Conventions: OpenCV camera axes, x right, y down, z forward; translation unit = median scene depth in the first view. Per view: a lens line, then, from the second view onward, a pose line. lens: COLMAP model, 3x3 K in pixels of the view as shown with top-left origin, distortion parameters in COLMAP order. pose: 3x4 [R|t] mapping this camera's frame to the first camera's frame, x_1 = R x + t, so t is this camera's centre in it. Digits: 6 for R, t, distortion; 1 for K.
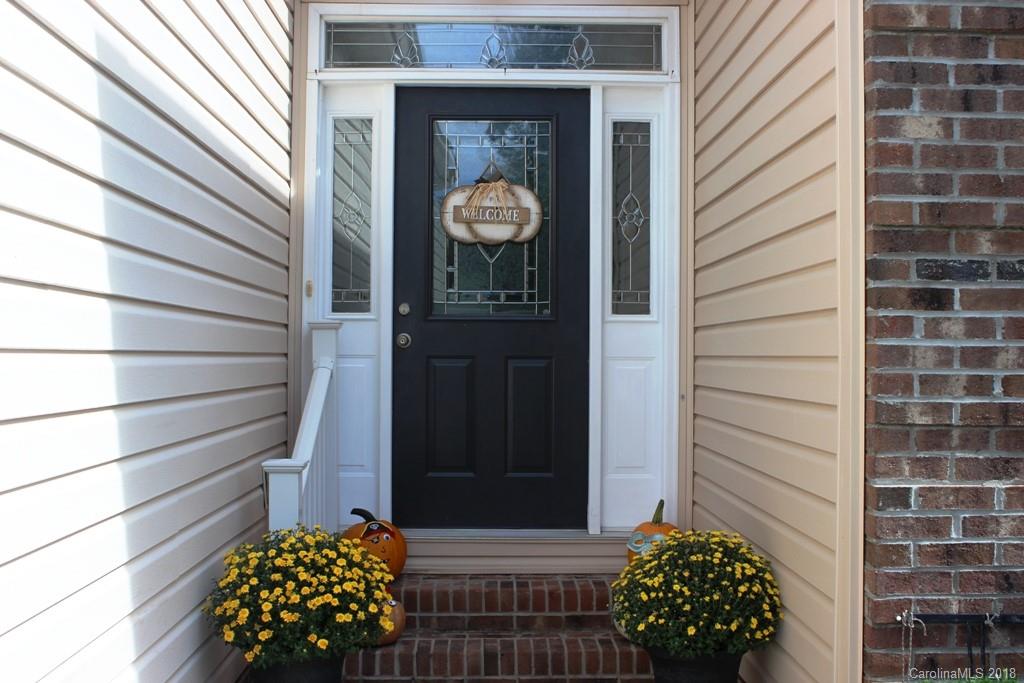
lens RADIAL K [[1167.0, 0, 512.0], [0, 1167.0, 341.5], [0, 0, 1]] dist [-0.012392, -0.003680]
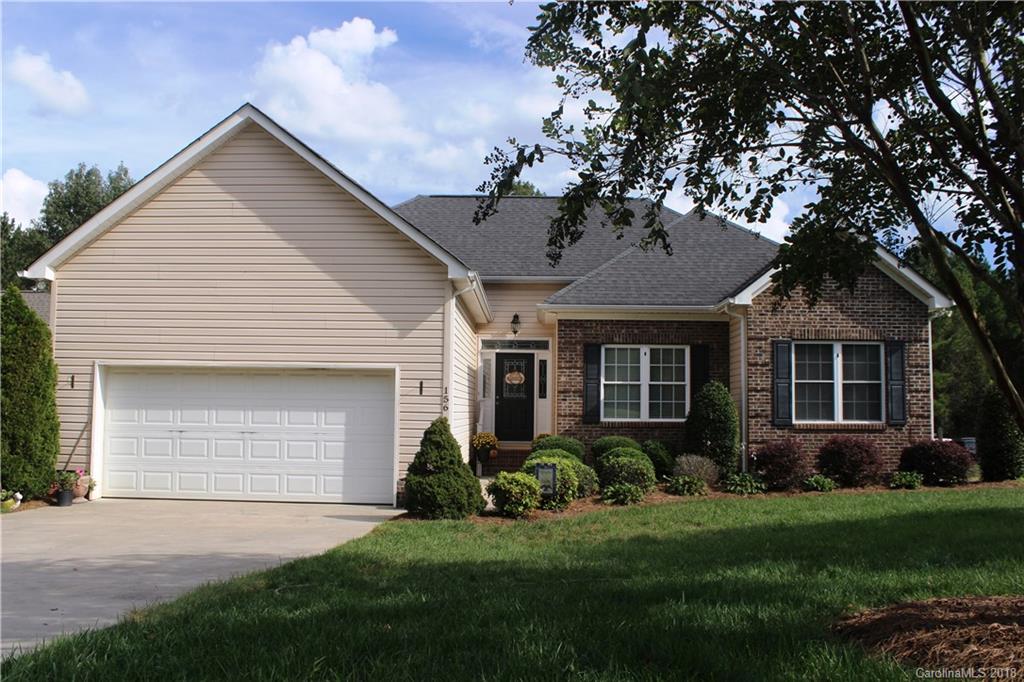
lens RADIAL K [[835.4, 0, 512.0], [0, 835.4, 341.0], [0, 0, 1]] dist [-0.179306, 0.172580]
pose [[0.998876, 0.000552, -0.047394, 0.162388], [-0.003836, 0.997593, -0.069228, -0.024399], [0.047241, 0.069332, 0.996474, -2.998419]]
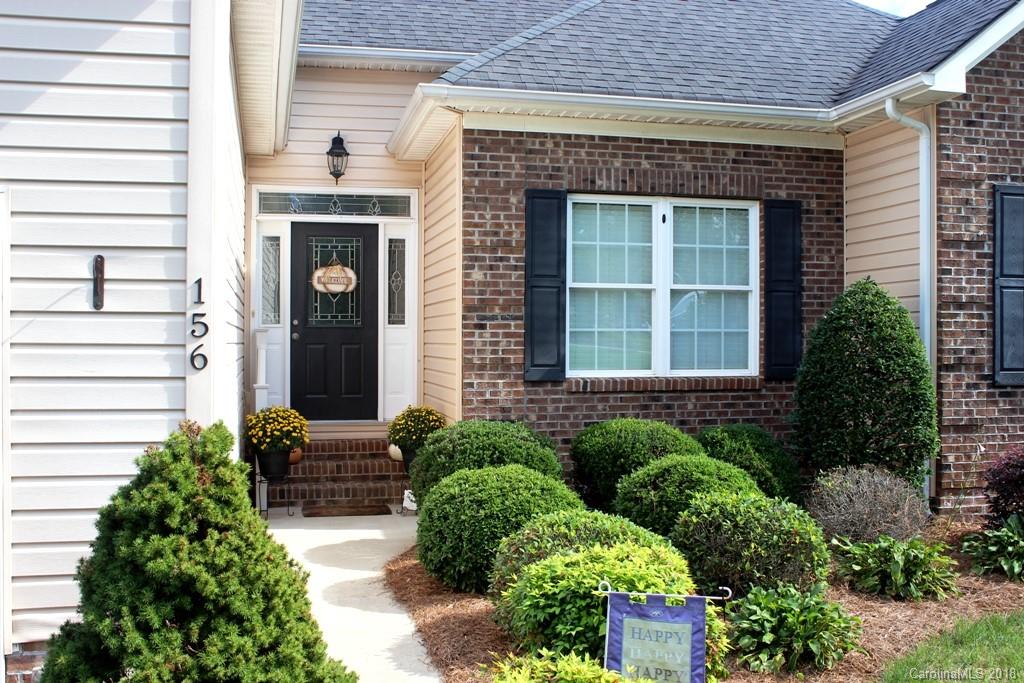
lens RADIAL K [[1065.6, 0, 512.0], [0, 1065.6, 341.5], [0, 0, 1]] dist [-0.123798, 0.018005]
pose [[0.981227, -0.004656, 0.192800, -0.088801], [0.002020, 0.999902, 0.013862, -0.021354], [-0.192846, -0.013212, 0.981140, -1.239938]]
